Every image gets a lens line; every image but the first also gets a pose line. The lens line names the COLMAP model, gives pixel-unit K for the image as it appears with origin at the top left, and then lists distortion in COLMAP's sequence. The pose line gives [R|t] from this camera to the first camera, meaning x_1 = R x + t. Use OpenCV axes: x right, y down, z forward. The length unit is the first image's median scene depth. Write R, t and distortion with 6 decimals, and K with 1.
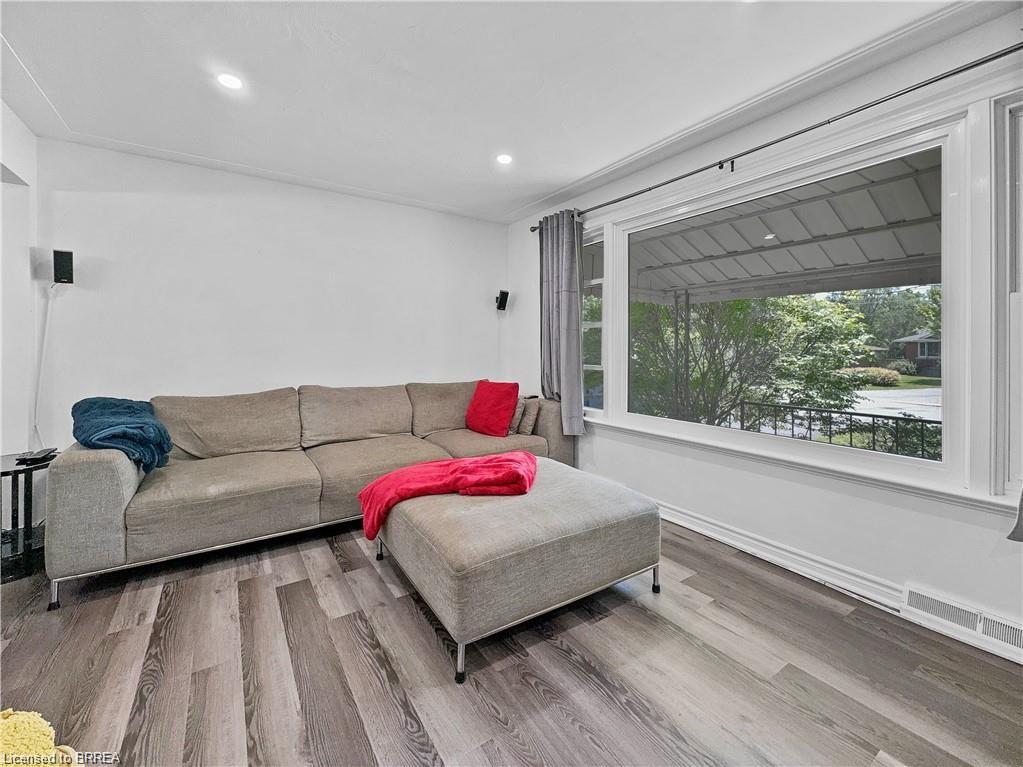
lens RADIAL K [[432.0, 0, 513.3], [0, 432.0, 344.8], [0, 0, 1]] dist [-0.000189, 0.000155]
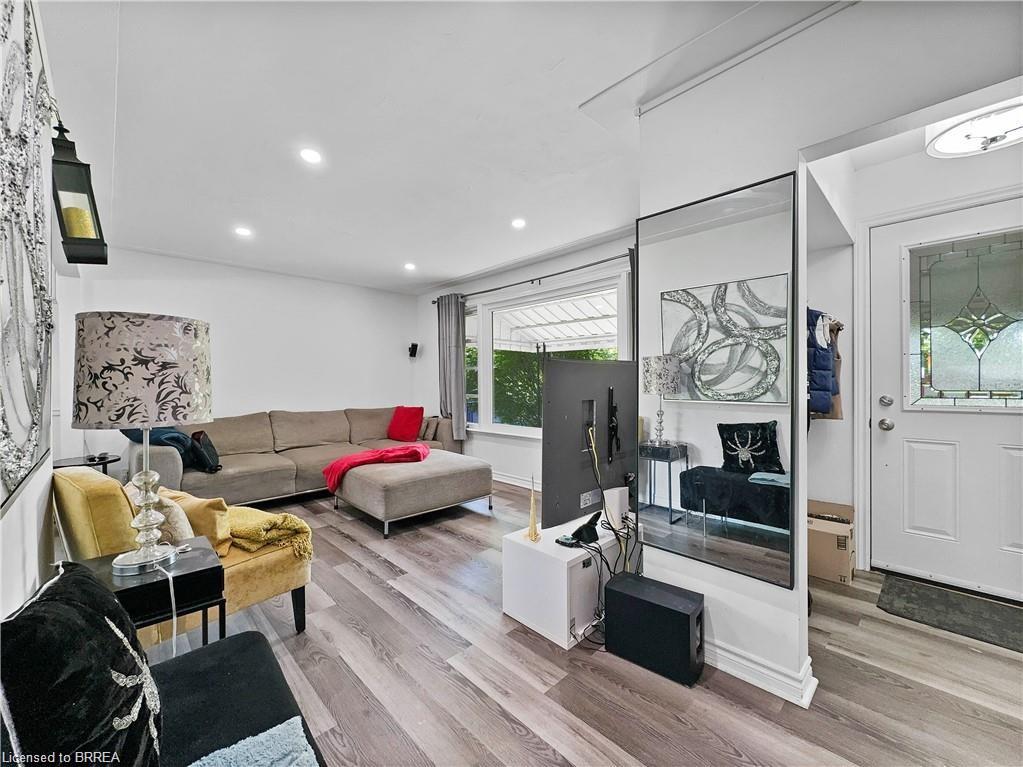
lens RADIAL K [[410.5, 0, 512.1], [0, 410.5, 387.3], [0, 0, 1]] dist [-0.000096, 0.000173]
pose [[0.982755, -0.011825, 0.184532, 0.055037], [0.008267, 0.999765, 0.020039, -0.006722], [-0.184725, -0.018168, 0.982622, -0.488868]]
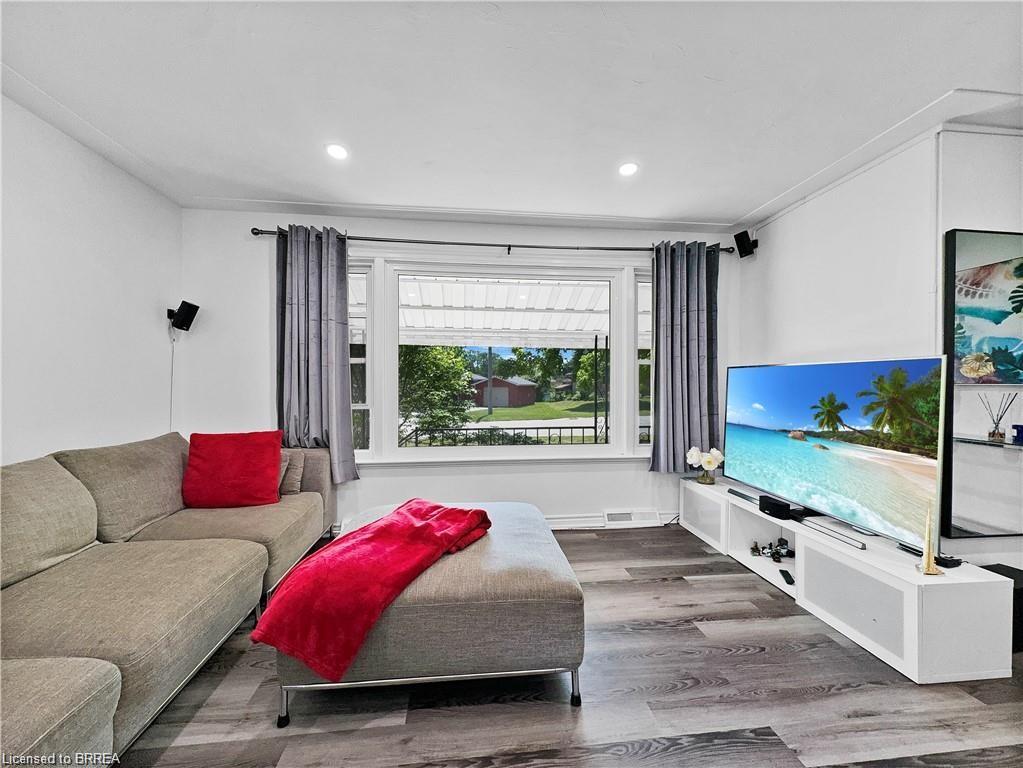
lens RADIAL K [[410.5, 0, 512.1], [0, 410.5, 387.8], [0, 0, 1]] dist [-0.000096, 0.000173]
pose [[0.458139, -0.008802, 0.888837, -0.468882], [-0.005938, 0.999898, 0.012963, -0.001129], [-0.888861, -0.011217, 0.458040, 0.301072]]
